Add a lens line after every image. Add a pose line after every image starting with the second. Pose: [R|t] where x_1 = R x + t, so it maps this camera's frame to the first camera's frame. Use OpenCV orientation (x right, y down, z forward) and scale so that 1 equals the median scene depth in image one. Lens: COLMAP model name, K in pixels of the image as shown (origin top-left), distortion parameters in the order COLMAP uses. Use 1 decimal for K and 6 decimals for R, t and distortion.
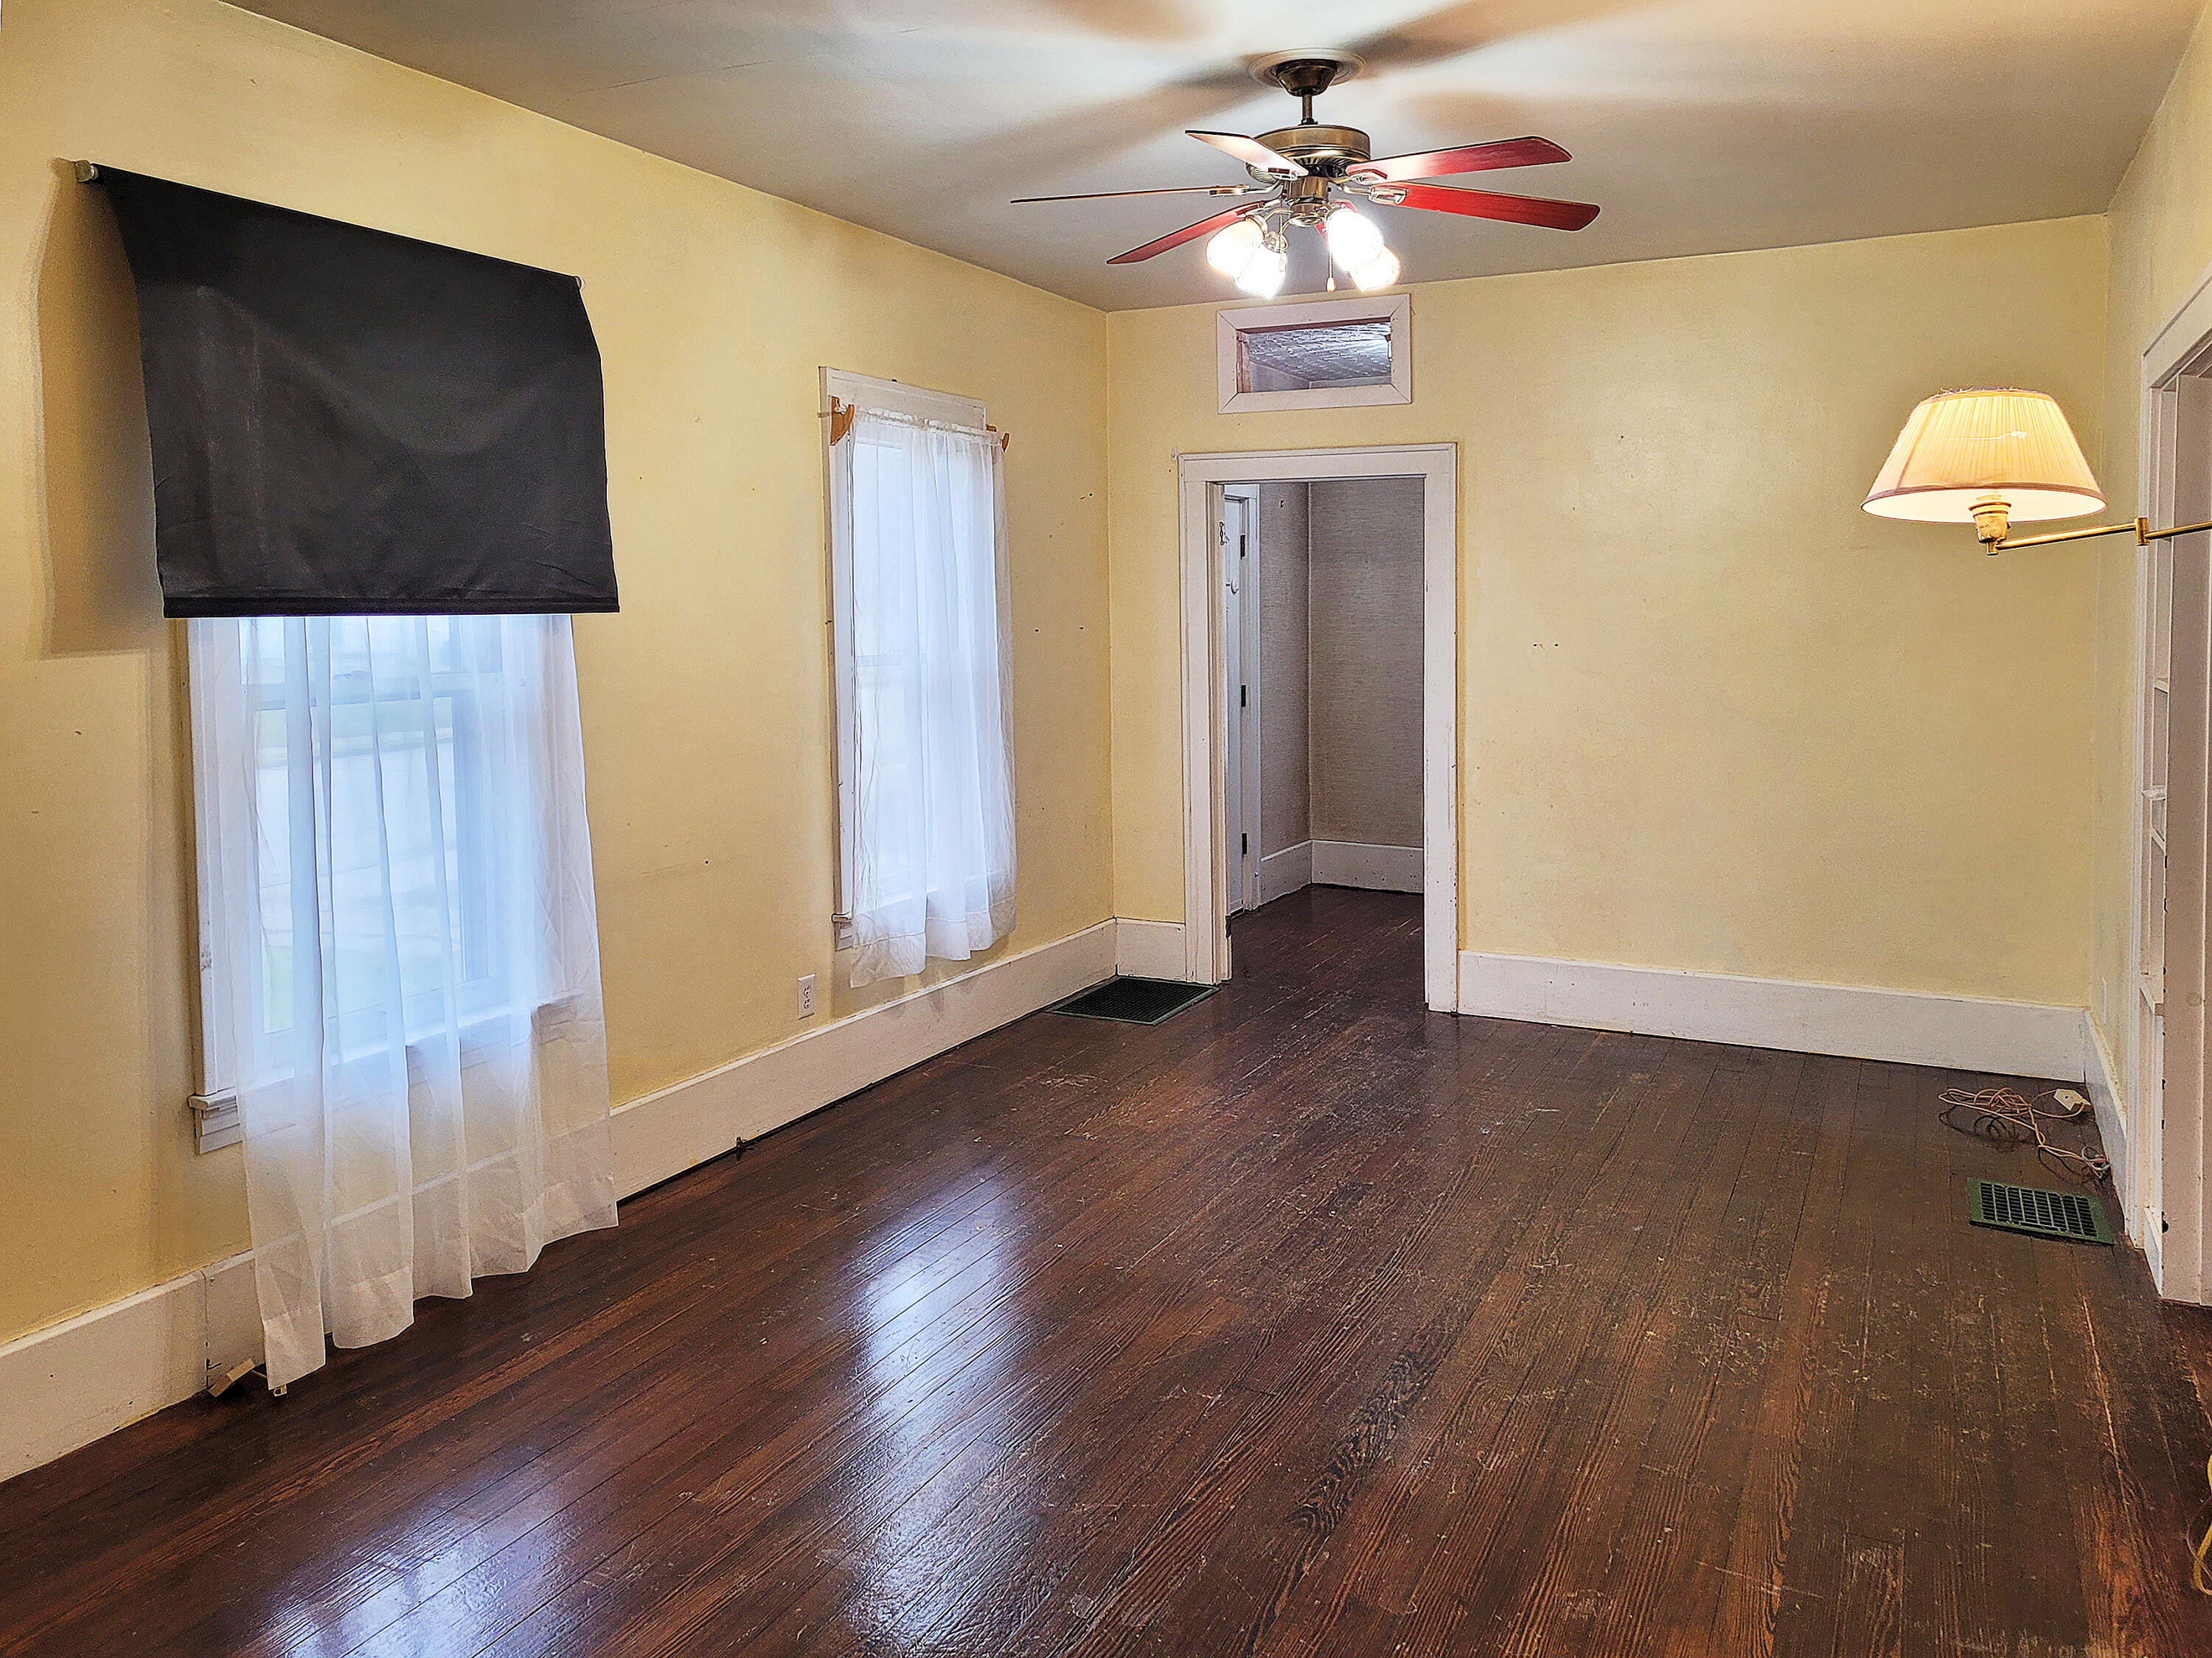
lens RADIAL K [[1662.1, 0, 1106.0], [0, 1662.1, 829.0], [0, 0, 1]] dist [-0.067135, 0.000799]
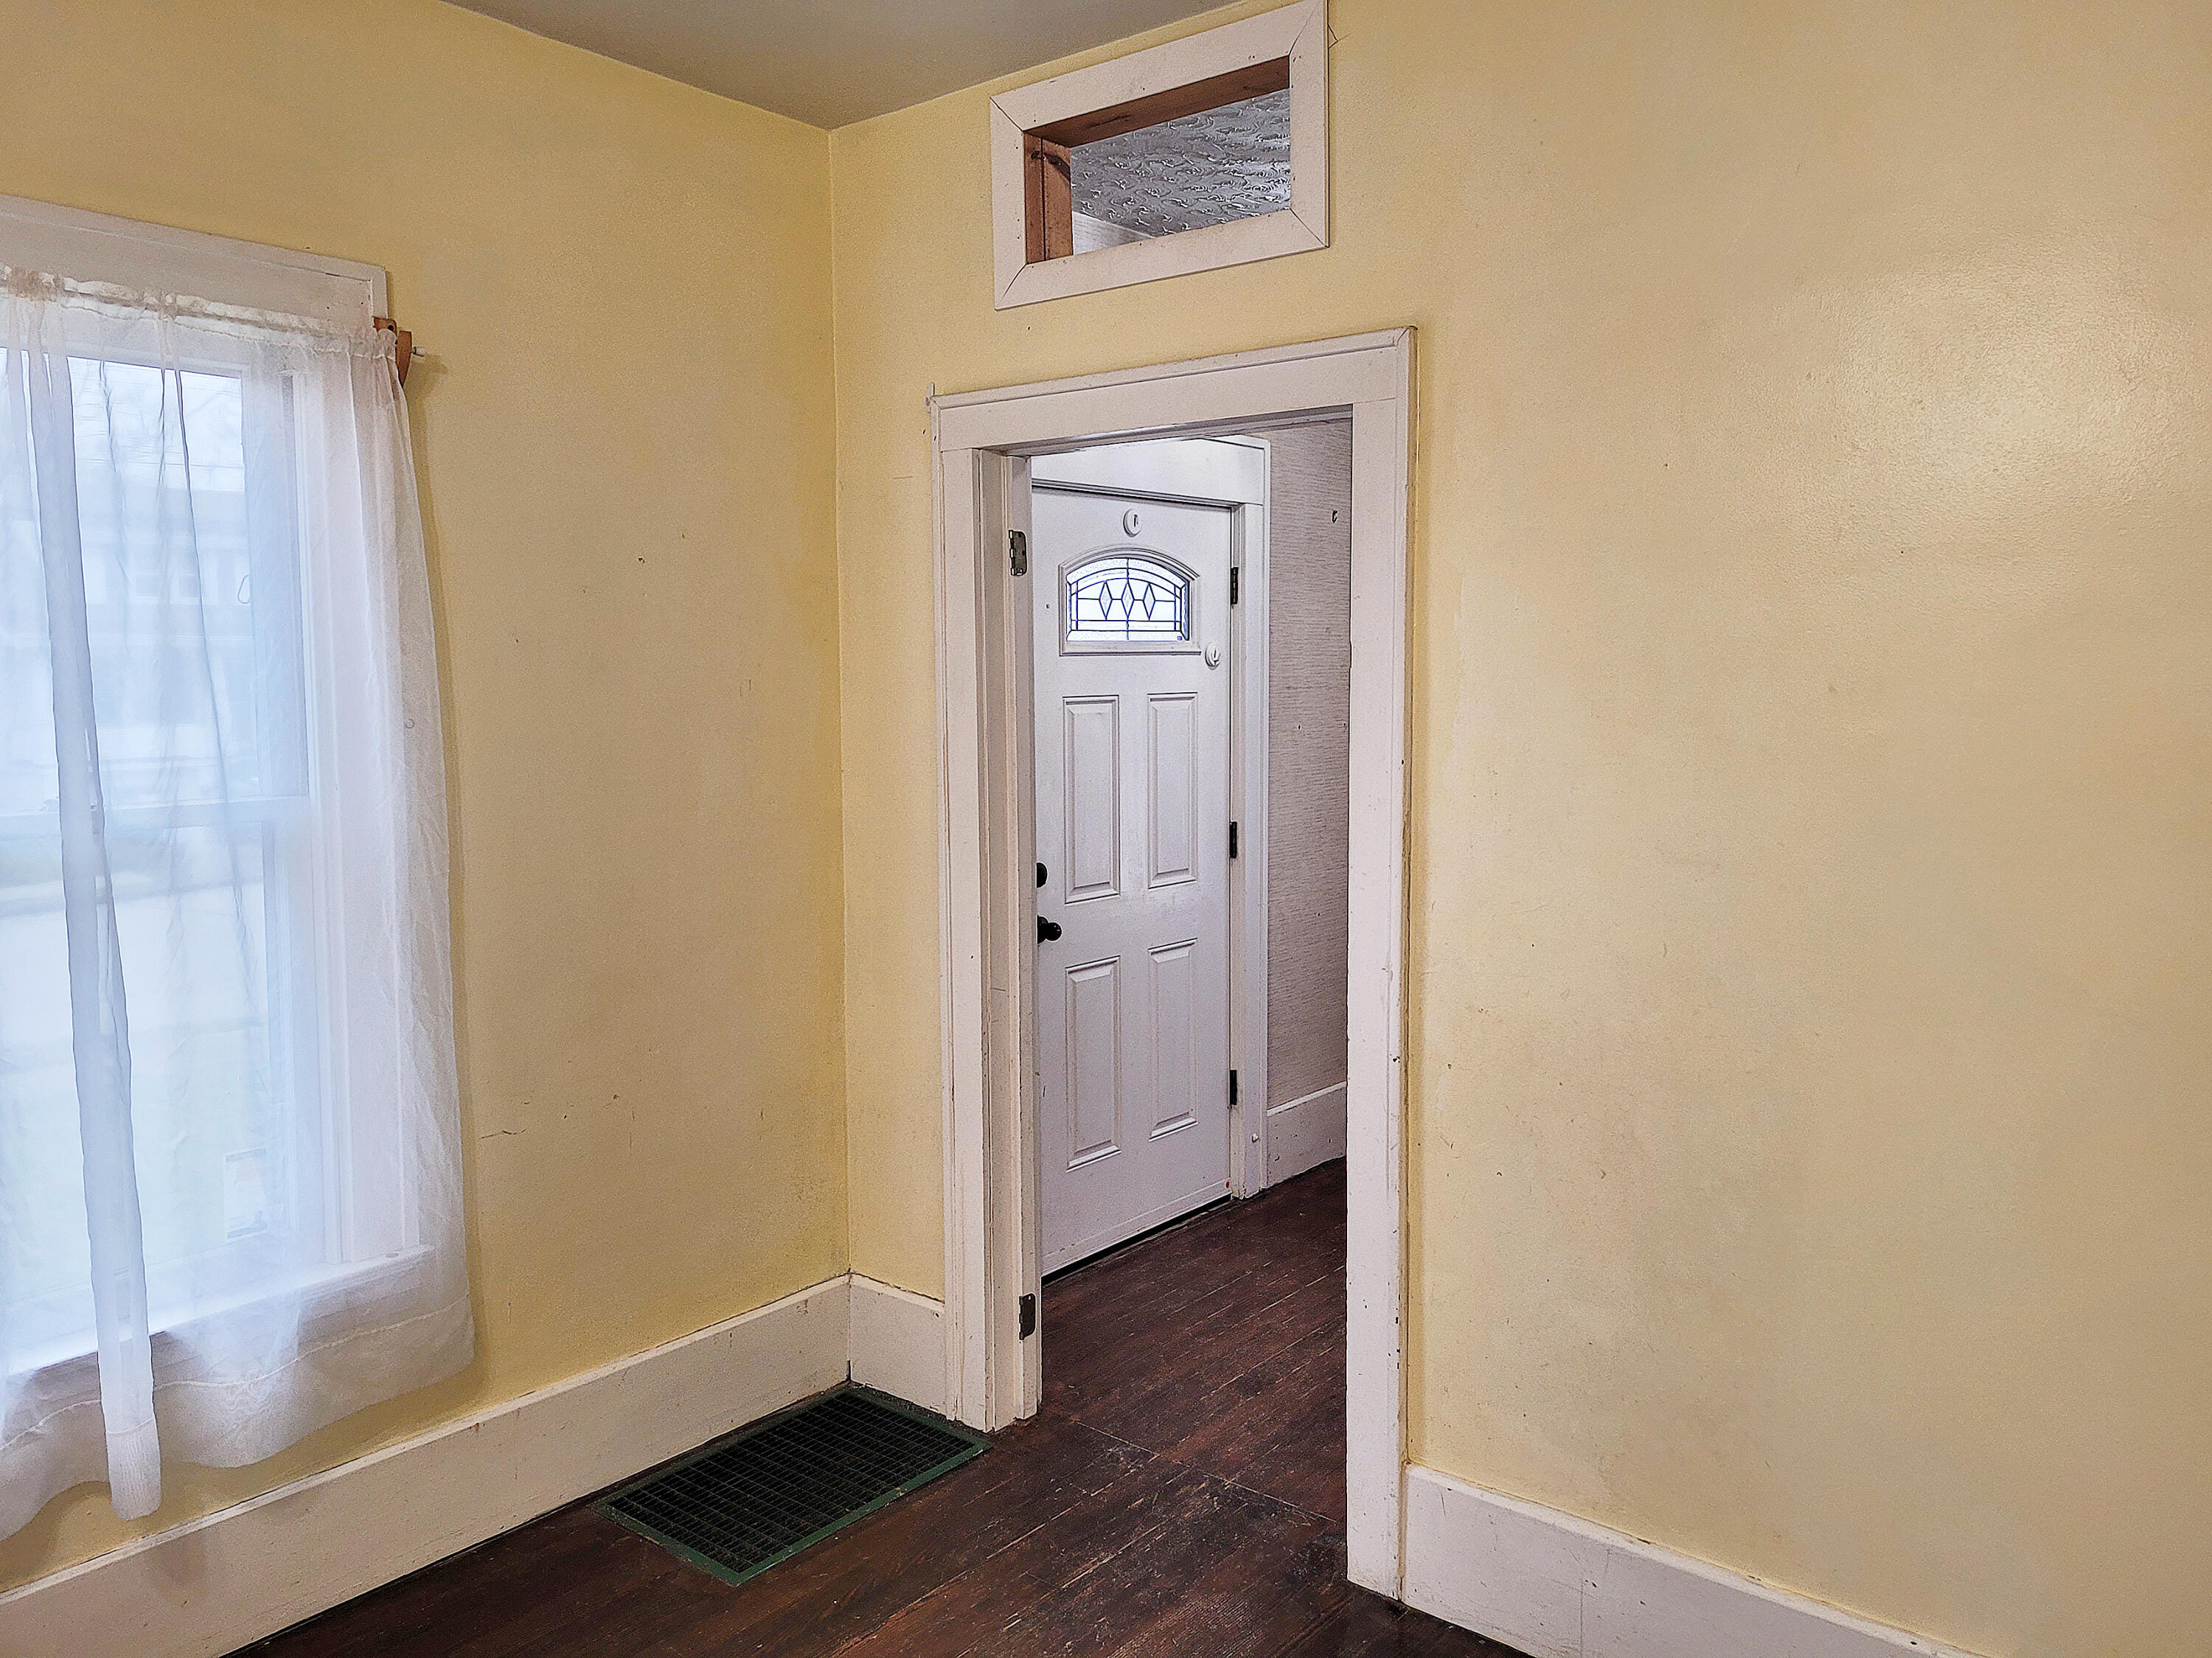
lens RADIAL K [[1800.7, 0, 1109.0], [0, 1800.7, 932.3], [0, 0, 1]] dist [0.022390, -0.001389]
pose [[0.983431, 0.024071, -0.179677, 0.219632], [-0.022044, 0.999669, 0.013270, -0.077083], [0.179937, -0.009090, 0.983636, 0.505492]]
